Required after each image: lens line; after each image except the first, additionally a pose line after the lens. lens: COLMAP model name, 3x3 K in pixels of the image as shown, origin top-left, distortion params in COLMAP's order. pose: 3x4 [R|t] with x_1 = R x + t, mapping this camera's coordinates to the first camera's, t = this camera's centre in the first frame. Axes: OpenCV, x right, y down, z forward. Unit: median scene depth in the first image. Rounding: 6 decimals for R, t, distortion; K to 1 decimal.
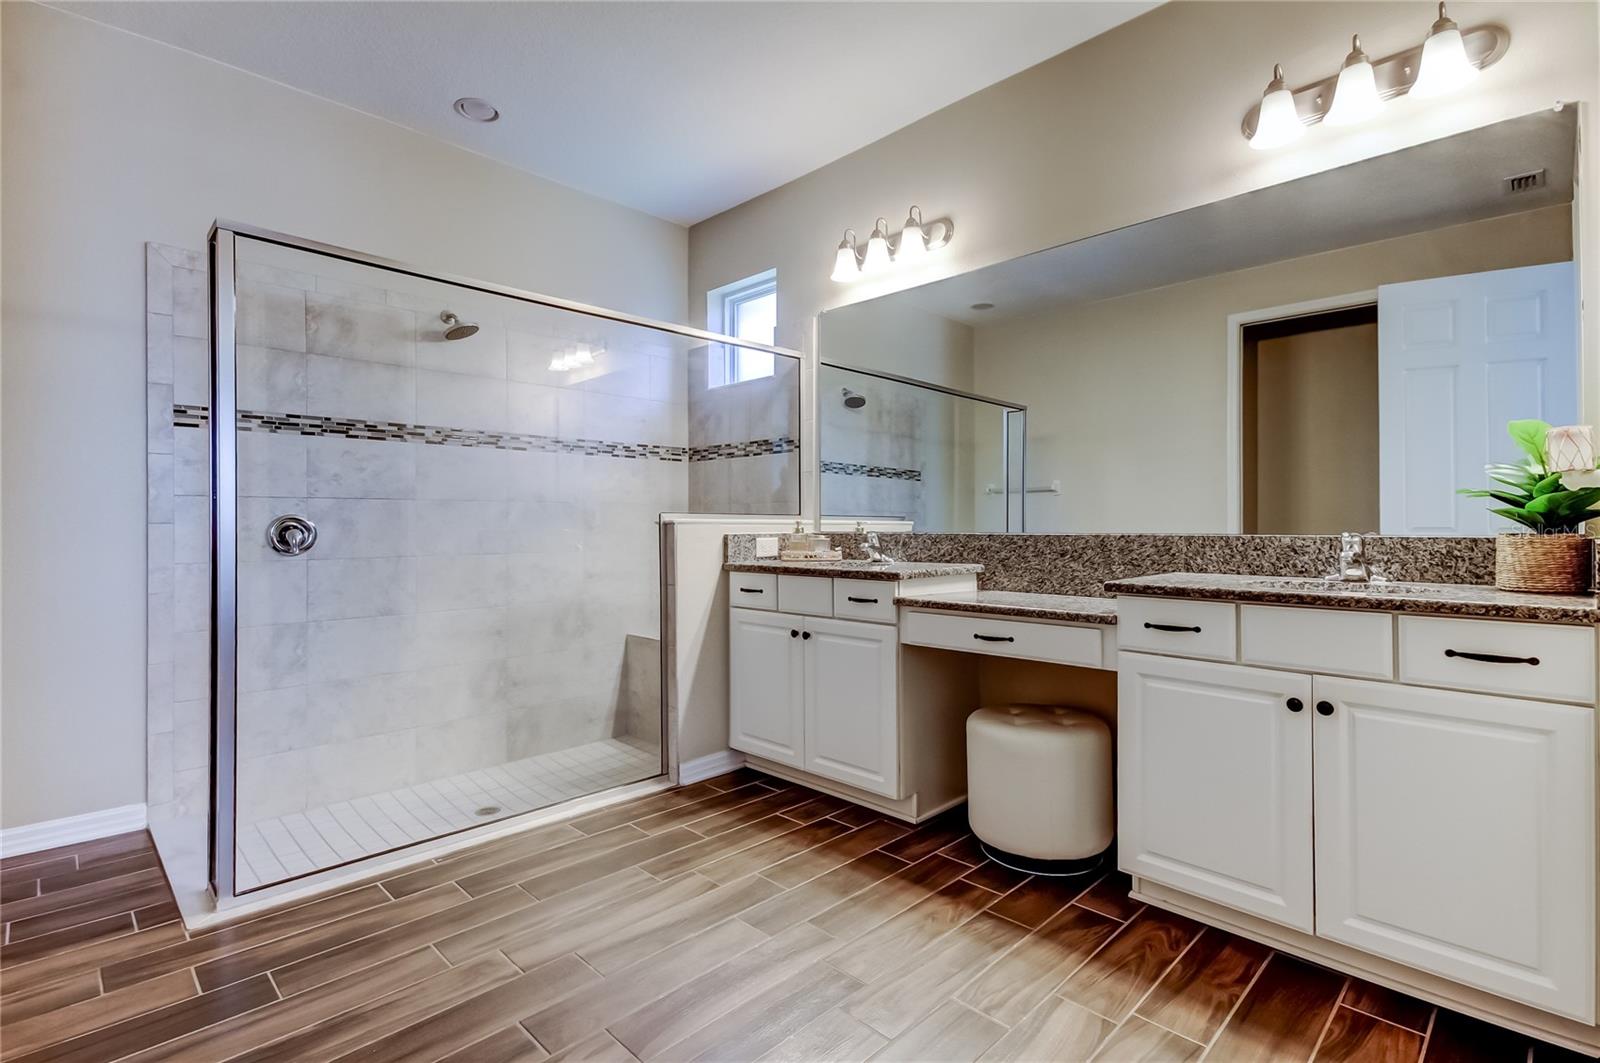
lens RADIAL K [[748.6, 0, 789.0], [0, 748.6, 525.7], [0, 0, 1]] dist [0.027019, -0.007355]
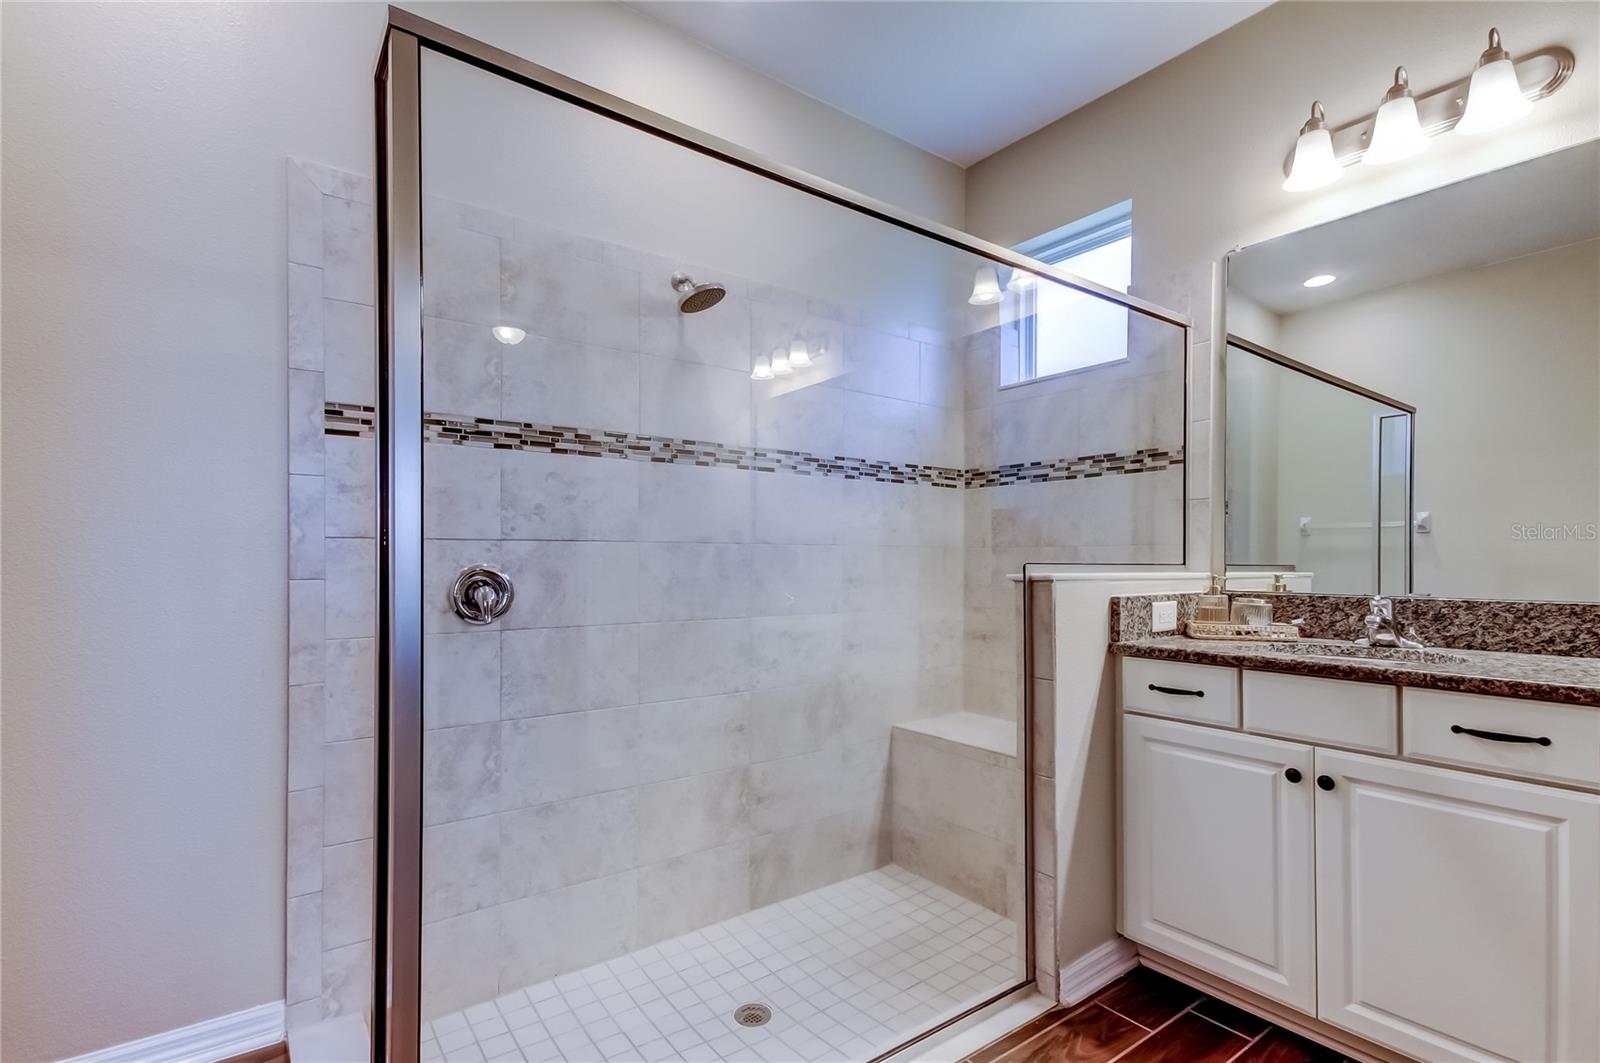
lens RADIAL K [[748.6, 0, 801.7], [0, 748.6, 562.8], [0, 0, 1]] dist [0.027019, -0.007355]
pose [[0.991969, 0.004321, -0.126406, -0.258780], [-0.004135, 0.999990, 0.001732, -0.016922], [0.126413, -0.001195, 0.991977, 0.329075]]
